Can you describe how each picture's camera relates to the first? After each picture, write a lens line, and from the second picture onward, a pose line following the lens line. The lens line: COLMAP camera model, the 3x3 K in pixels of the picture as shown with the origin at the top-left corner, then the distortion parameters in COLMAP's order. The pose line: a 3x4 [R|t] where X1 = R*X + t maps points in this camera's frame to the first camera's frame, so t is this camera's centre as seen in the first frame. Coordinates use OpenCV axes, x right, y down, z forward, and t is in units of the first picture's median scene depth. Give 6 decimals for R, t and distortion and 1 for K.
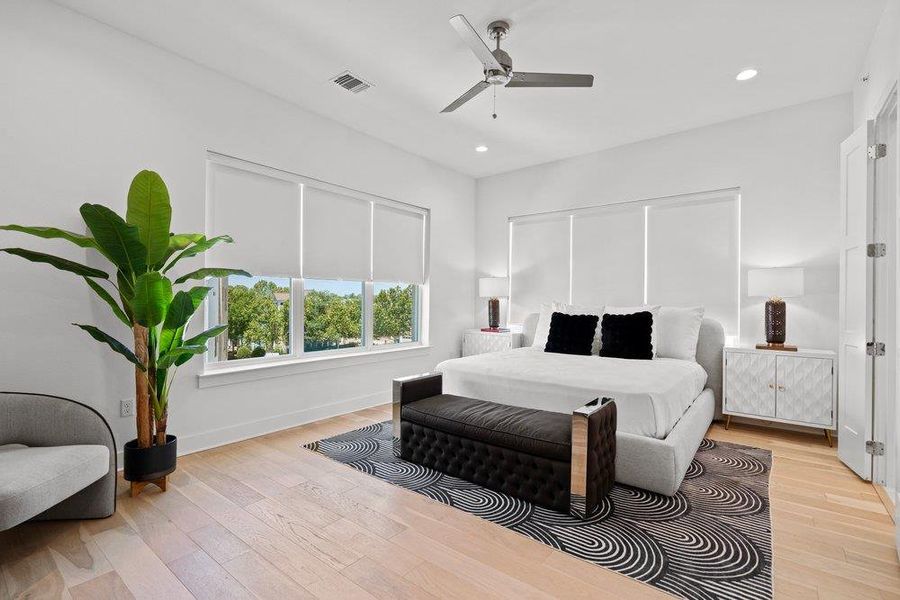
lens RADIAL K [[414.2, 0, 453.9], [0, 414.2, 303.7], [0, 0, 1]] dist [-0.003478, -0.000104]
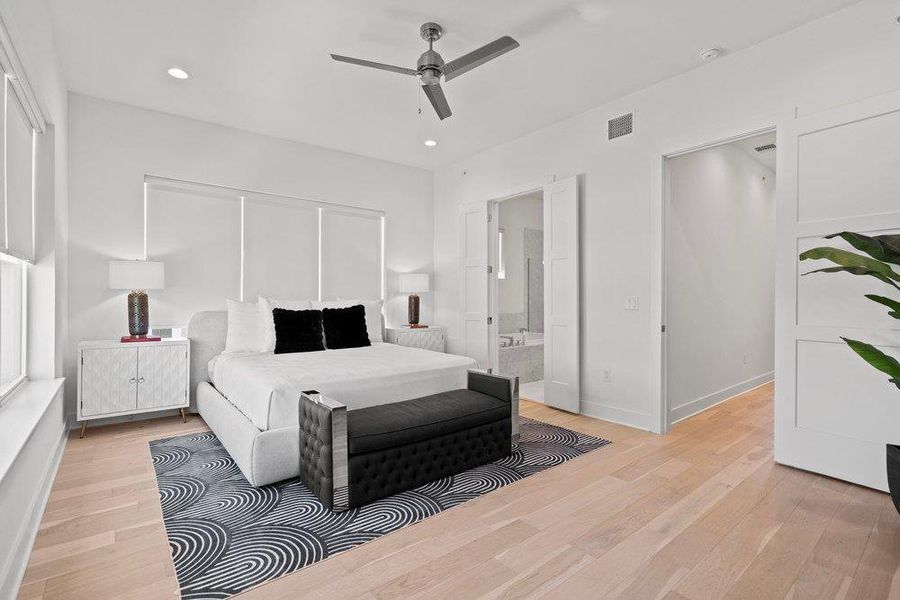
lens RADIAL K [[414.2, 0, 453.3], [0, 414.2, 295.5], [0, 0, 1]] dist [-0.003478, -0.000104]
pose [[0.226298, -0.002605, 0.974055, -0.598609], [0.003510, 0.999992, 0.001859, -0.007702], [-0.974052, 0.002998, 0.226305, 0.483486]]
